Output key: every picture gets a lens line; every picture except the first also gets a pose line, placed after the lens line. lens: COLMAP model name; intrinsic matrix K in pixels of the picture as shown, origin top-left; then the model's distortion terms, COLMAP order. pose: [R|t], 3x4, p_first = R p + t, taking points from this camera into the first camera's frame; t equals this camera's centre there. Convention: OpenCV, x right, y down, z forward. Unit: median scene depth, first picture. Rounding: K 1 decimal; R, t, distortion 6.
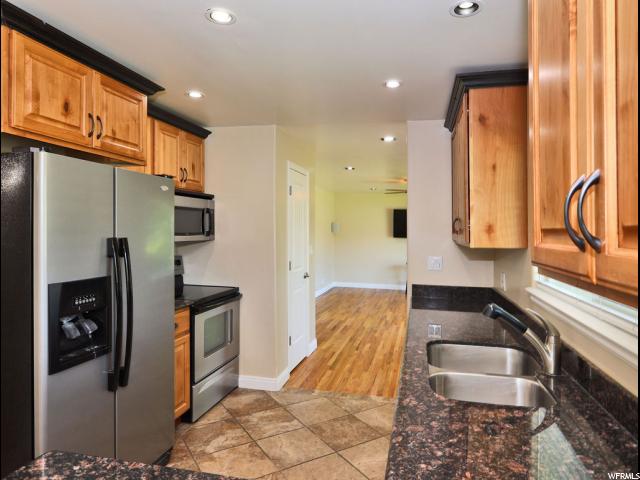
lens RADIAL K [[377.7, 0, 320.0], [0, 377.7, 240.0], [0, 0, 1]] dist [-0.000192, 0.000087]
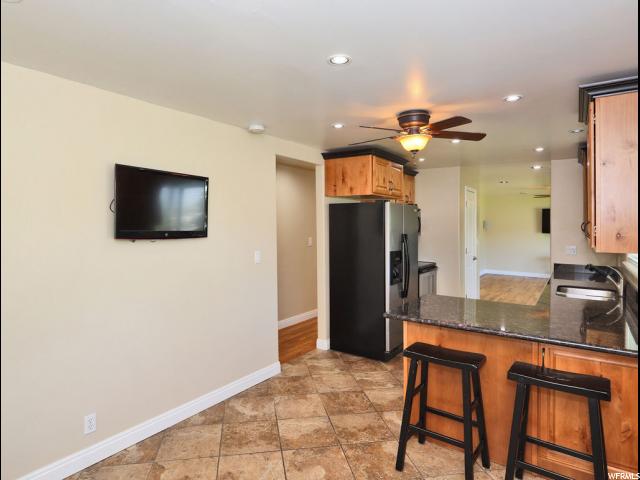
lens RADIAL K [[383.5, 0, 303.2], [0, 383.5, 232.3], [0, 0, 1]] dist [-0.001360, 0.000687]
pose [[0.932905, 0.000972, -0.360122, -0.150158], [-0.002999, 0.999983, -0.005072, -0.001174], [0.360111, 0.005811, 0.932891, -0.831951]]
